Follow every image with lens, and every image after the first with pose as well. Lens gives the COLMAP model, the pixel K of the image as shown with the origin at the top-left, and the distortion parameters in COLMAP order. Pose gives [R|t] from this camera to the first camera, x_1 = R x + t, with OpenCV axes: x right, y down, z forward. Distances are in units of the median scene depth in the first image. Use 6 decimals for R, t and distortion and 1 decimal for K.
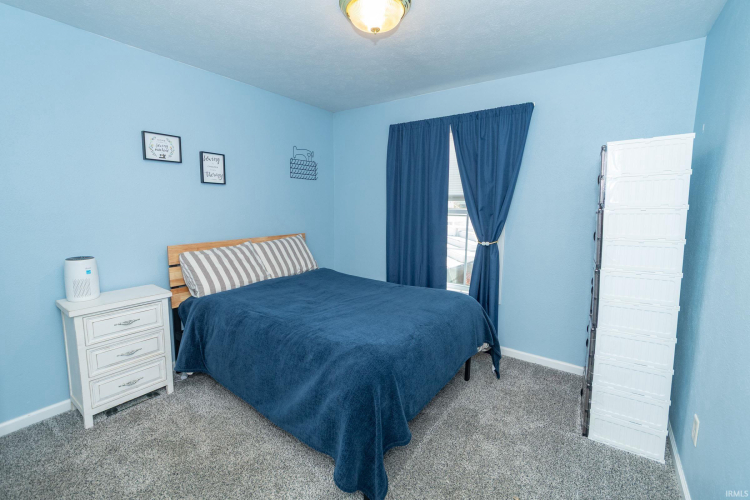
lens RADIAL K [[331.9, 0, 368.4], [0, 331.9, 247.3], [0, 0, 1]] dist [0.003071, 0.000392]
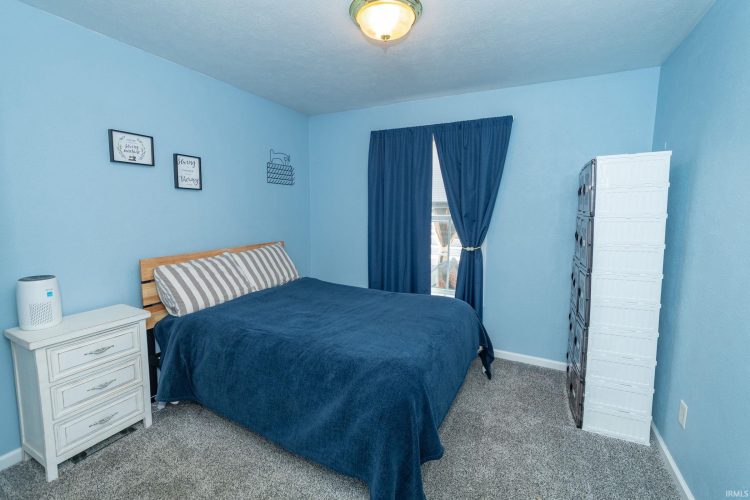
lens RADIAL K [[331.9, 0, 376.1], [0, 331.9, 247.3], [0, 0, 1]] dist [0.003071, 0.000392]
pose [[0.987415, -0.019041, 0.156998, -0.142074], [0.020753, 0.999742, -0.009277, -0.018183], [-0.156781, 0.012419, 0.987555, 0.031224]]
